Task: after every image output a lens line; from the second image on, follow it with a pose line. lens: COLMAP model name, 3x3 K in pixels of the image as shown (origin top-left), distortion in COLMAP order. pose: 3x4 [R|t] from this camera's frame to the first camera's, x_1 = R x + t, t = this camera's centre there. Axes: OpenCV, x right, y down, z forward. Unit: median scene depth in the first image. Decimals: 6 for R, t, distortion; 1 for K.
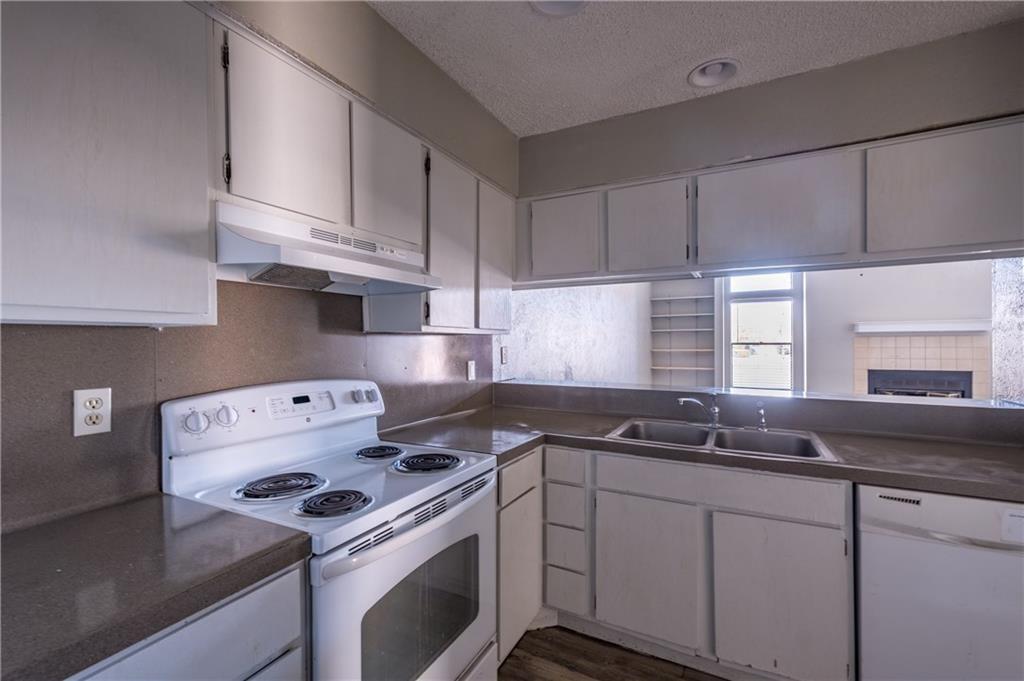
lens RADIAL K [[442.4, 0, 513.8], [0, 442.4, 343.3], [0, 0, 1]] dist [0.009974, -0.000641]
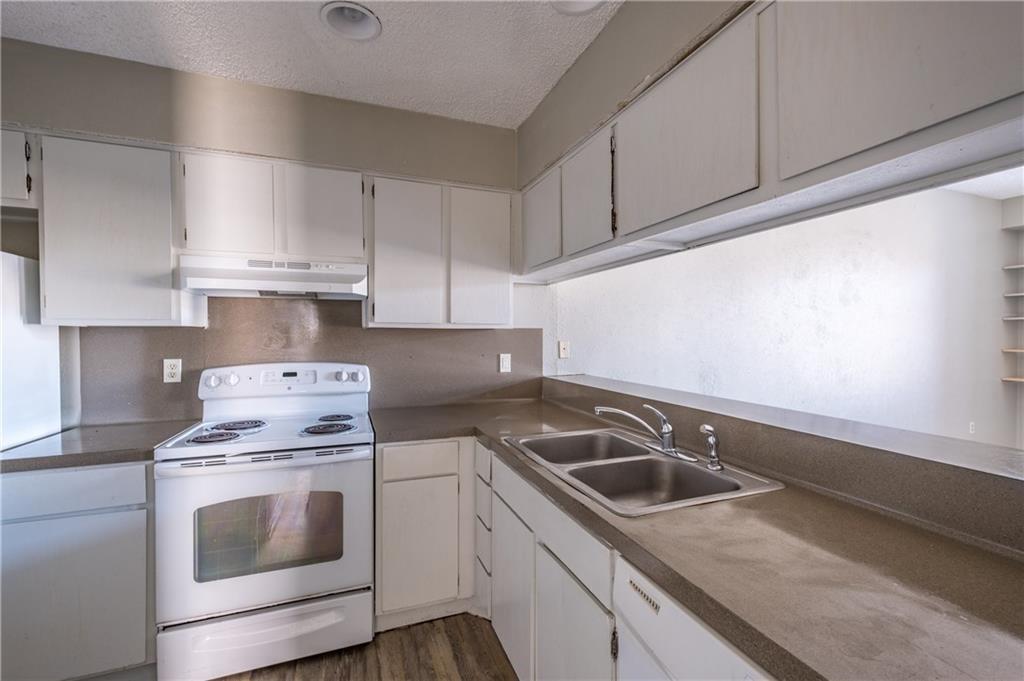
lens RADIAL K [[442.4, 0, 513.8], [0, 442.4, 343.3], [0, 0, 1]] dist [0.009974, -0.000641]
pose [[0.744220, 0.013993, -0.667788, 1.074084], [-0.004308, 0.999860, 0.016151, -0.003410], [0.667920, -0.009143, 0.744177, 0.407149]]
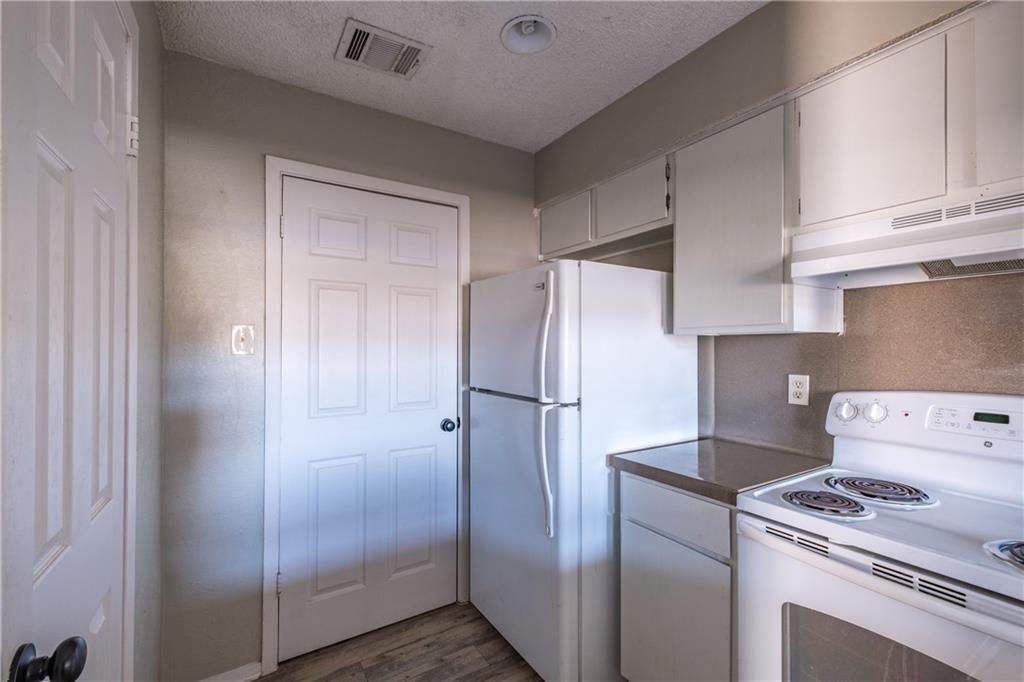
lens RADIAL K [[442.4, 0, 513.8], [0, 442.4, 343.8], [0, 0, 1]] dist [0.009974, -0.000641]
pose [[-0.498524, -0.001009, -0.866875, 0.630449], [-0.001871, 0.999998, -0.000087, -0.001447], [0.866874, 0.001578, -0.498525, 0.673901]]
